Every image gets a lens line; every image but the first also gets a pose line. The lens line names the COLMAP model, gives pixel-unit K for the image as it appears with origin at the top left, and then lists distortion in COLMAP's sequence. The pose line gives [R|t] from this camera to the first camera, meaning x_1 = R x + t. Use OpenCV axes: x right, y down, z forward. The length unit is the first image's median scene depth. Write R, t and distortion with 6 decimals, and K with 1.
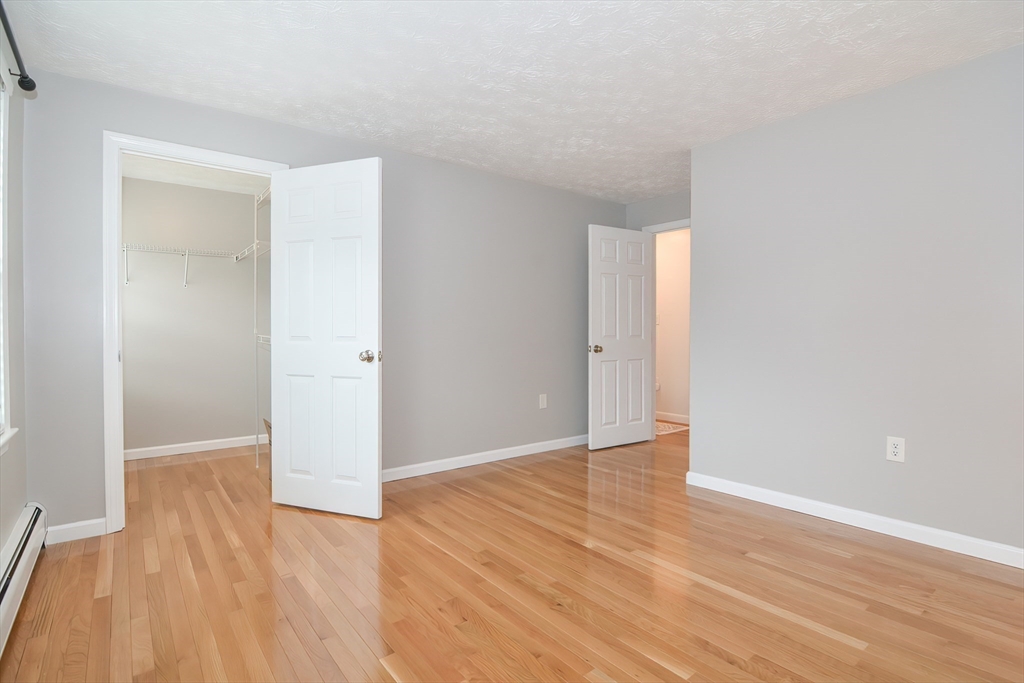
lens RADIAL K [[499.8, 0, 511.4], [0, 499.8, 337.9], [0, 0, 1]] dist [-0.018378, -0.000902]
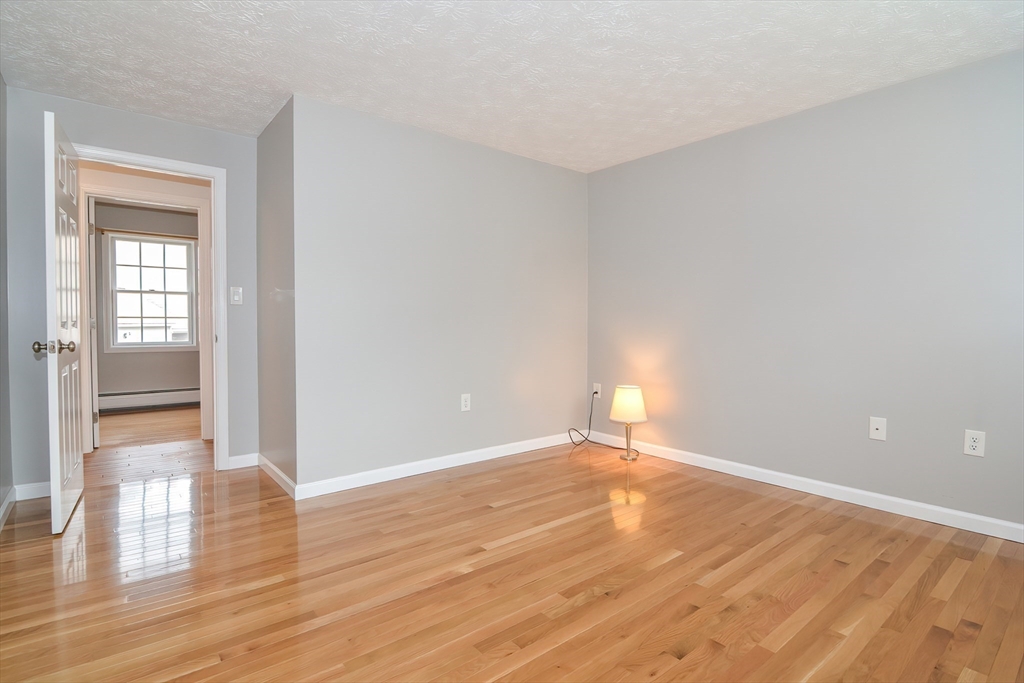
lens RADIAL K [[499.8, 0, 511.4], [0, 499.8, 337.9], [0, 0, 1]] dist [-0.018378, -0.000902]
pose [[-0.014654, -0.031198, 0.999406, -0.674610], [0.005097, 0.999498, 0.031276, -0.003444], [-0.999880, 0.005553, -0.014488, 0.928889]]
